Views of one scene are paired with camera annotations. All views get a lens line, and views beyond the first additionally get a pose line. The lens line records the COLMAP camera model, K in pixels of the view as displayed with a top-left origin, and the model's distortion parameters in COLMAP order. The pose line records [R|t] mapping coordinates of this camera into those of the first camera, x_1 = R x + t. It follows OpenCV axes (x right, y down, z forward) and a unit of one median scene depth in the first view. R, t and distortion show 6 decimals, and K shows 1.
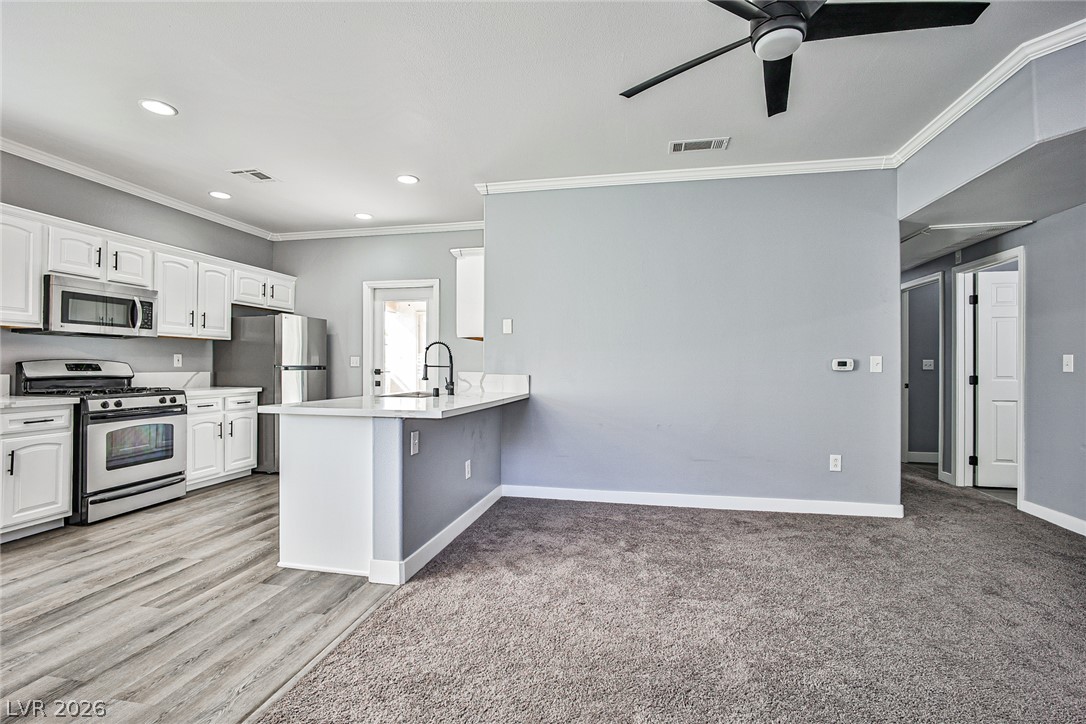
lens RADIAL K [[500.5, 0, 560.7], [0, 500.5, 360.3], [0, 0, 1]] dist [-0.033306, 0.013122]
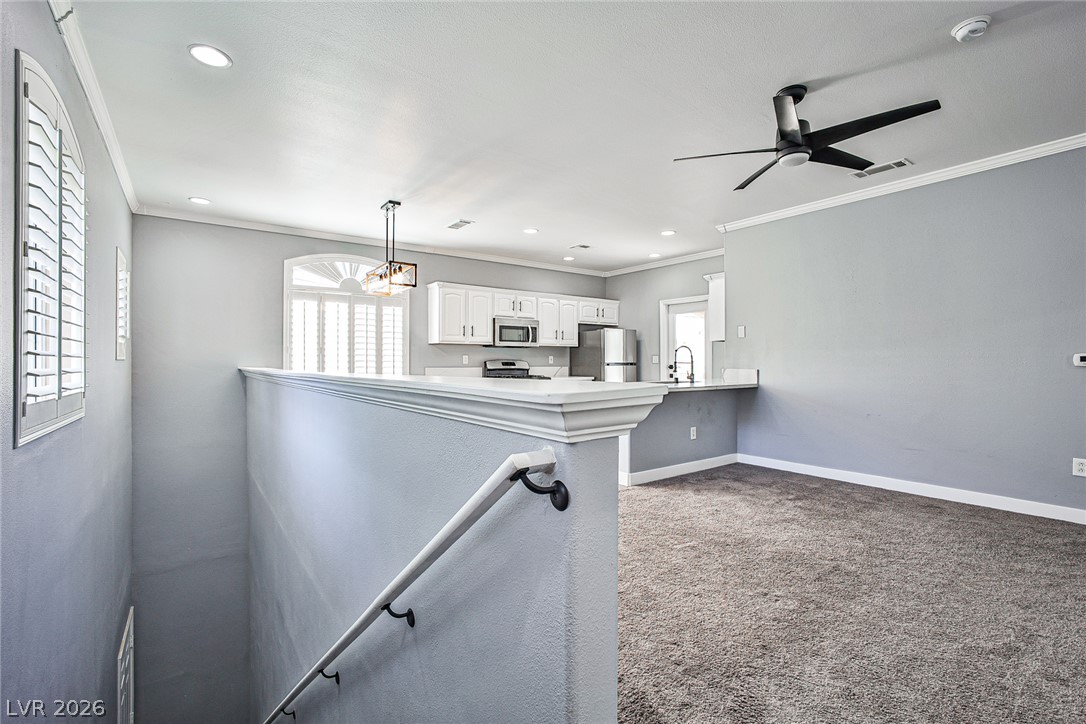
lens RADIAL K [[503.3, 0, 535.0], [0, 503.3, 360.4], [0, 0, 1]] dist [-0.048389, 0.020918]
pose [[0.726791, -0.005413, -0.686837, 0.446501], [0.010446, 0.999940, 0.003173, -0.004081], [0.686779, -0.009480, 0.726805, -0.352215]]
